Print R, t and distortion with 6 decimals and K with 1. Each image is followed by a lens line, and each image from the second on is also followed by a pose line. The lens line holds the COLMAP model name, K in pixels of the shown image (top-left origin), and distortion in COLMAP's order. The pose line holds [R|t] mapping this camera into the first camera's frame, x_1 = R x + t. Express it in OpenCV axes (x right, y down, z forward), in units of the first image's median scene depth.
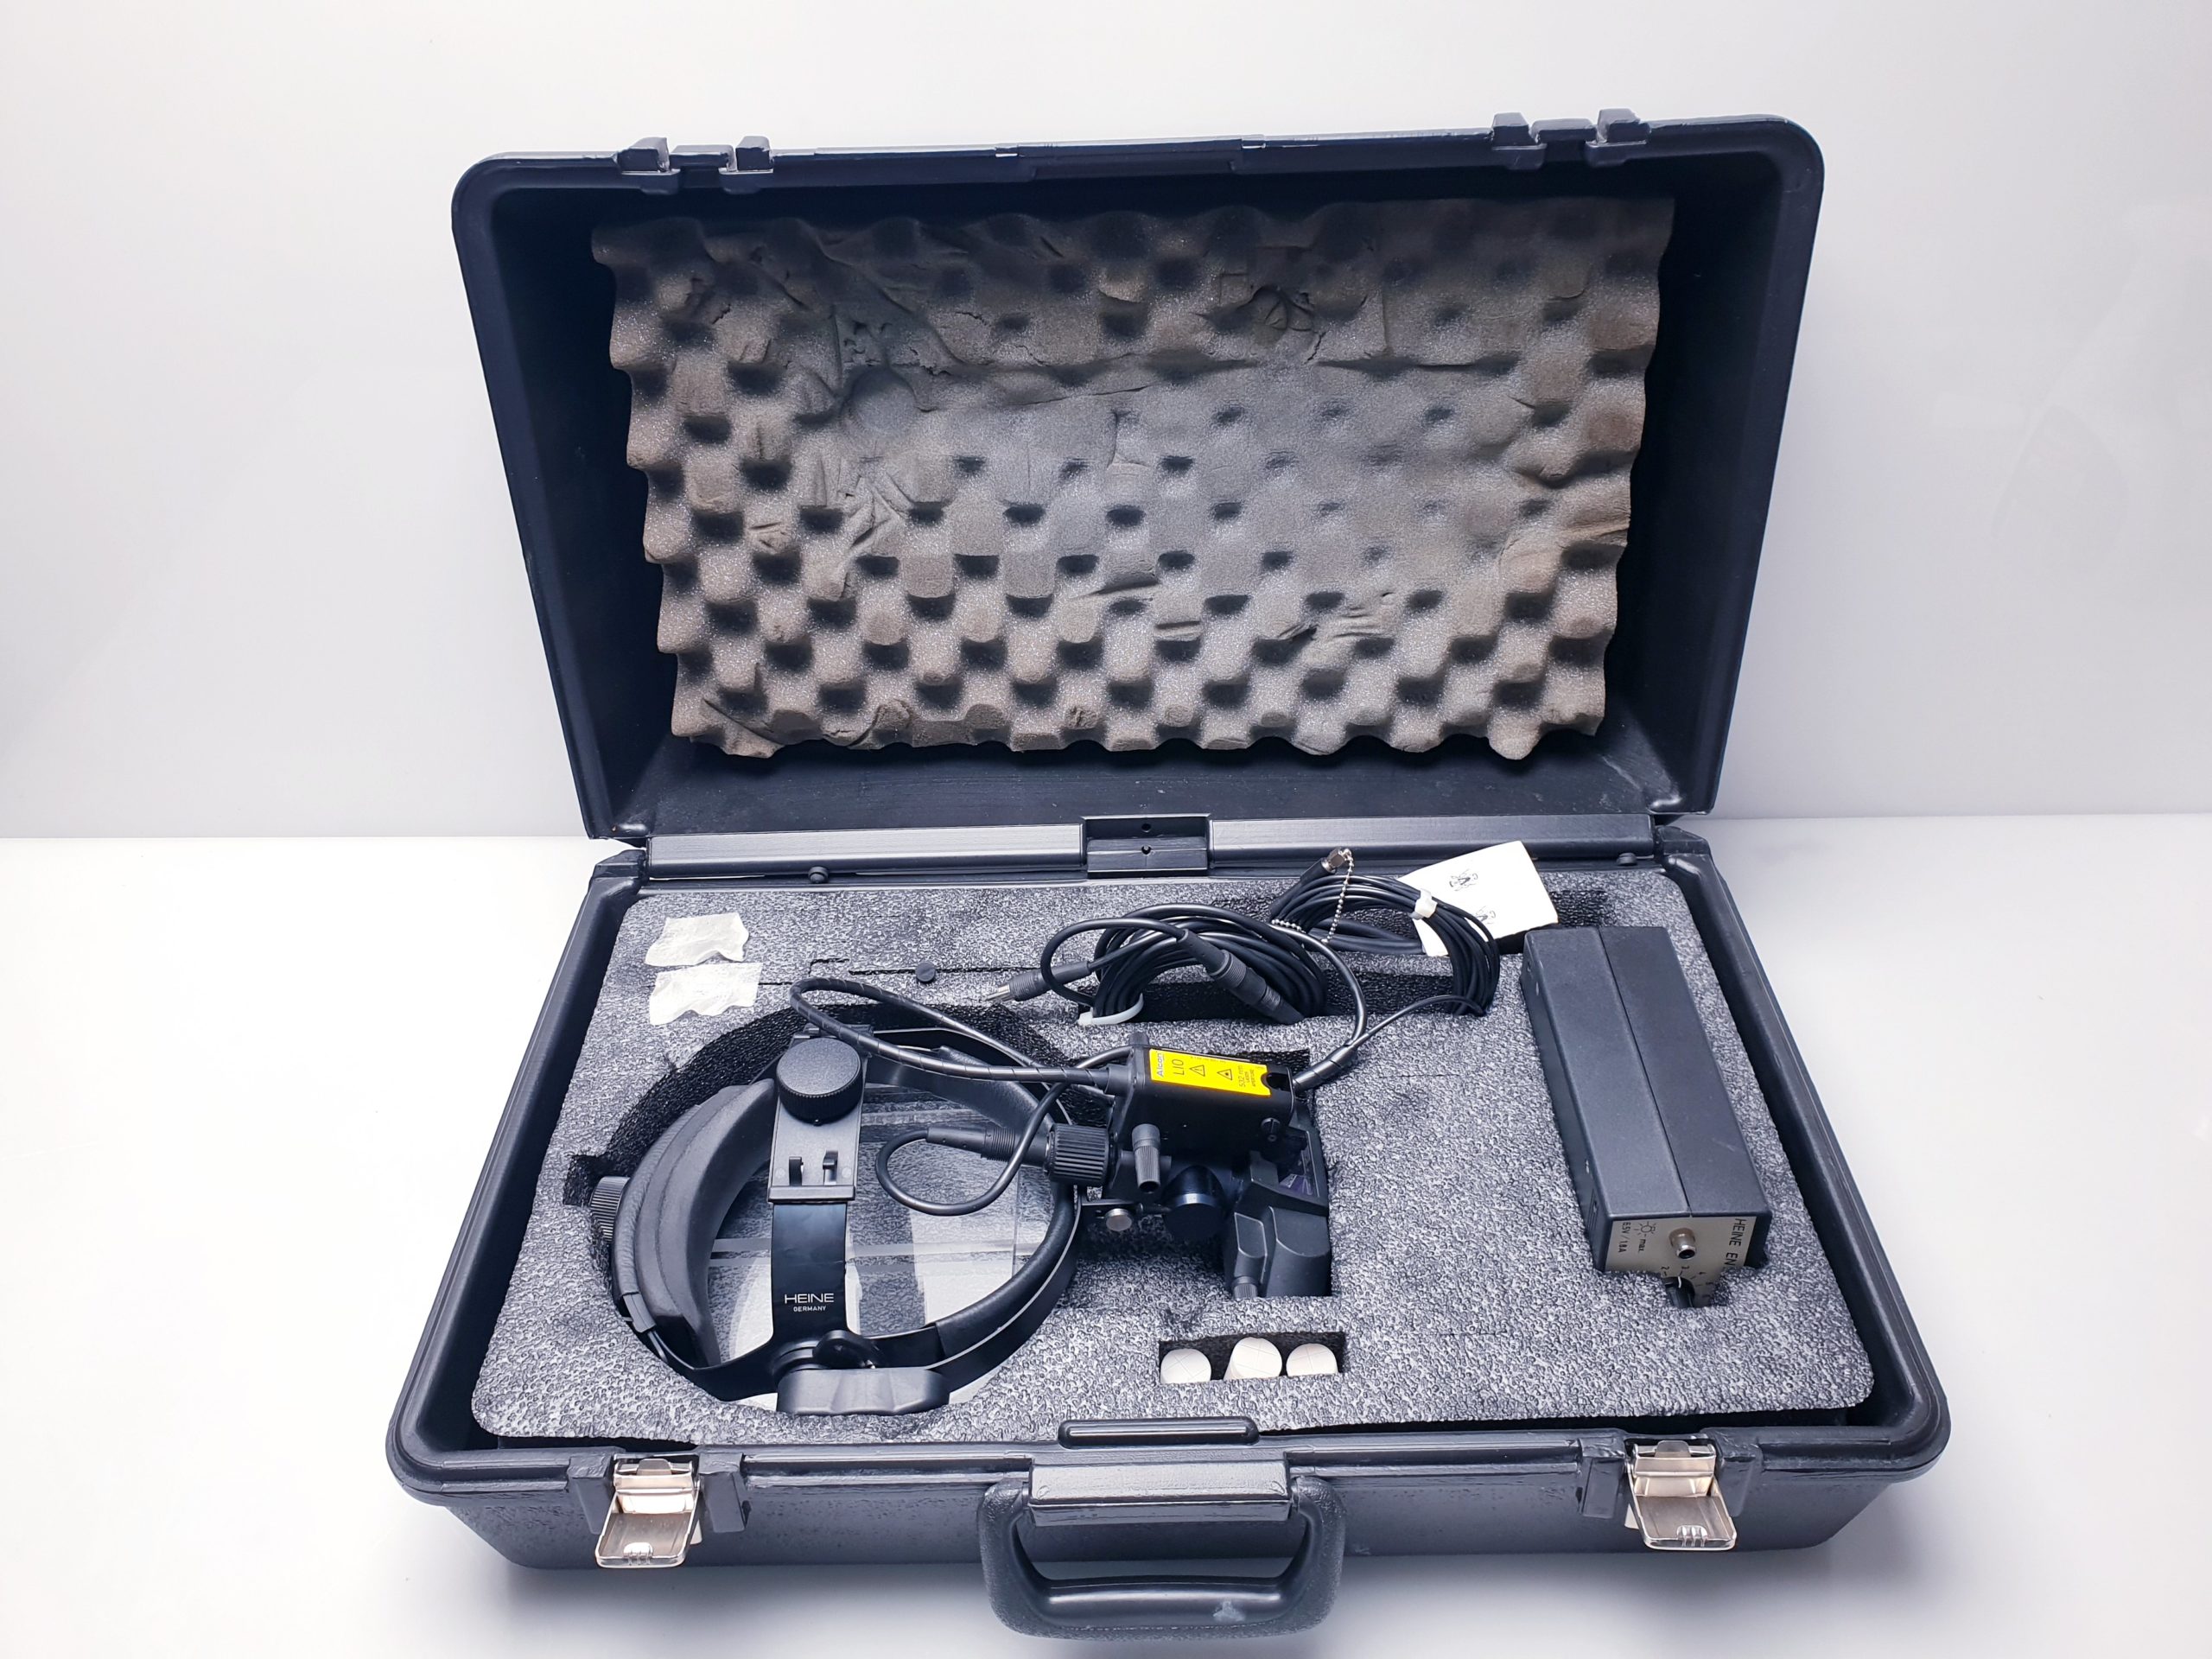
lens RADIAL K [[1696.2, 0, 1106.0], [0, 1696.2, 829.5], [0, 0, 1]] dist [-0.001276, -0.003037]
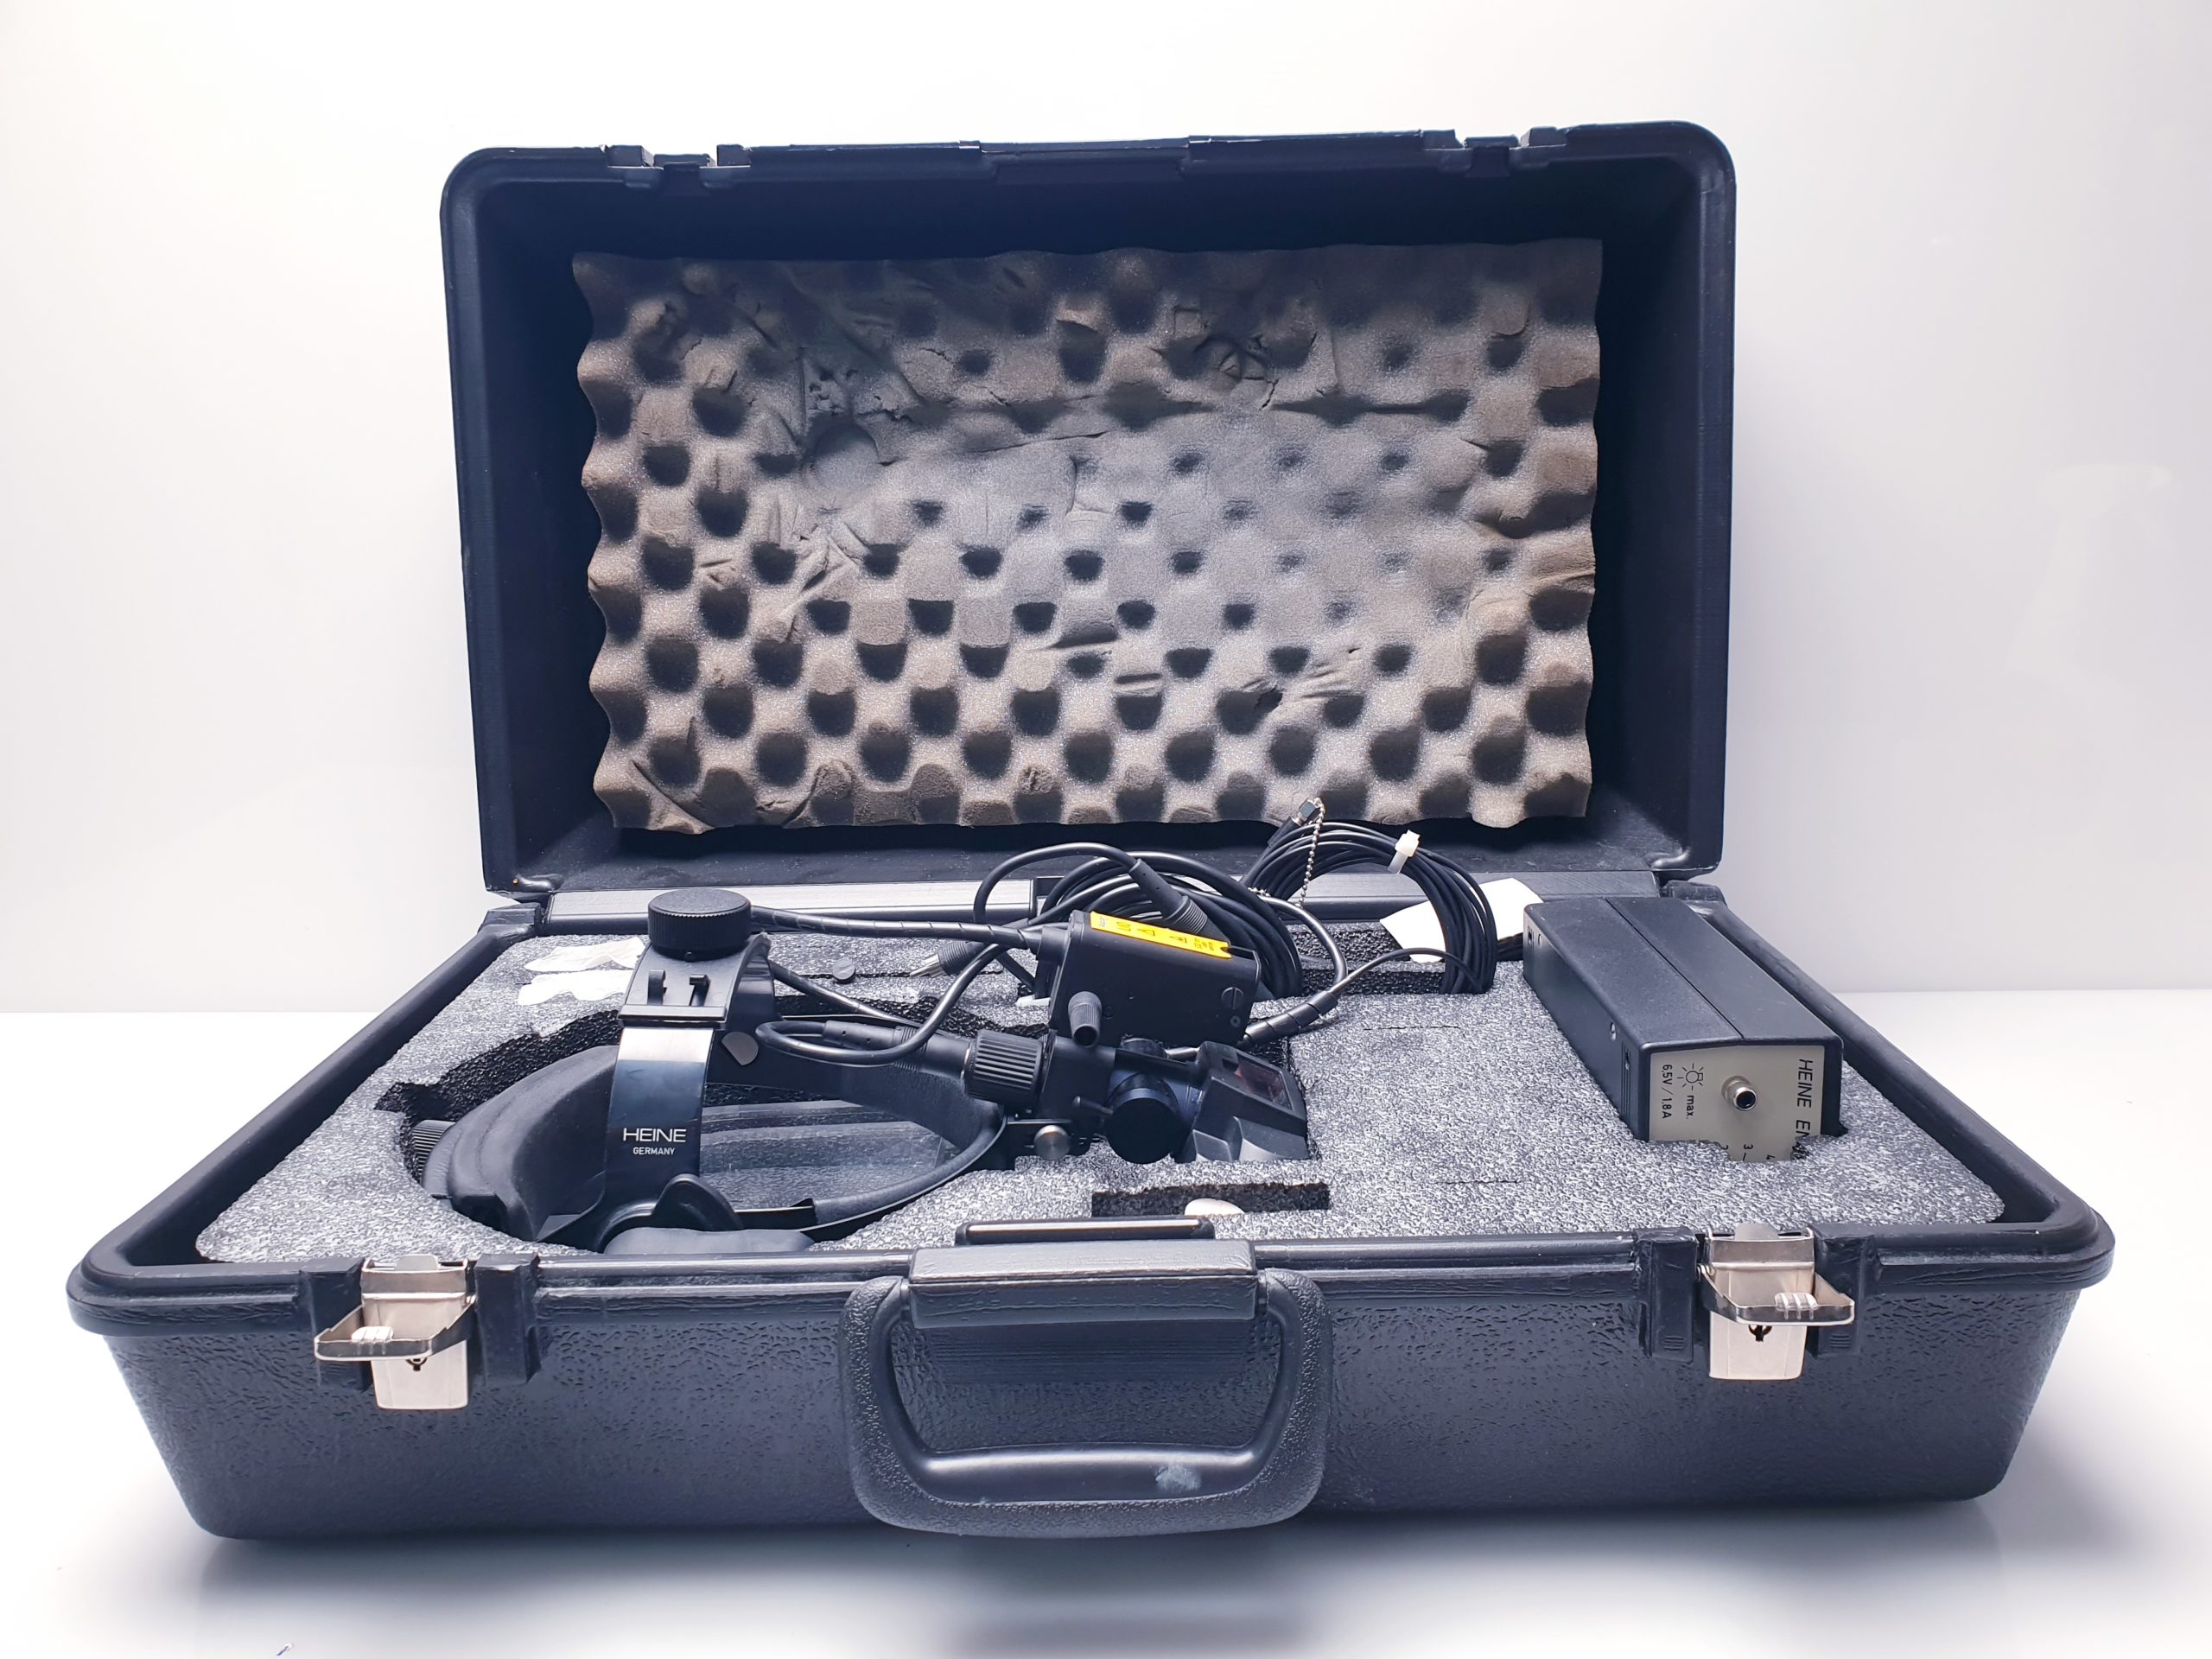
lens RADIAL K [[1712.4, 0, 1129.5], [0, 1712.4, 831.5], [0, 0, 1]] dist [0.009053, -0.002414]
pose [[0.999895, 0.010281, 0.010249, 0.030050], [-0.005183, 0.912299, -0.409493, 0.370997], [-0.013560, 0.409397, 0.912256, 0.159496]]
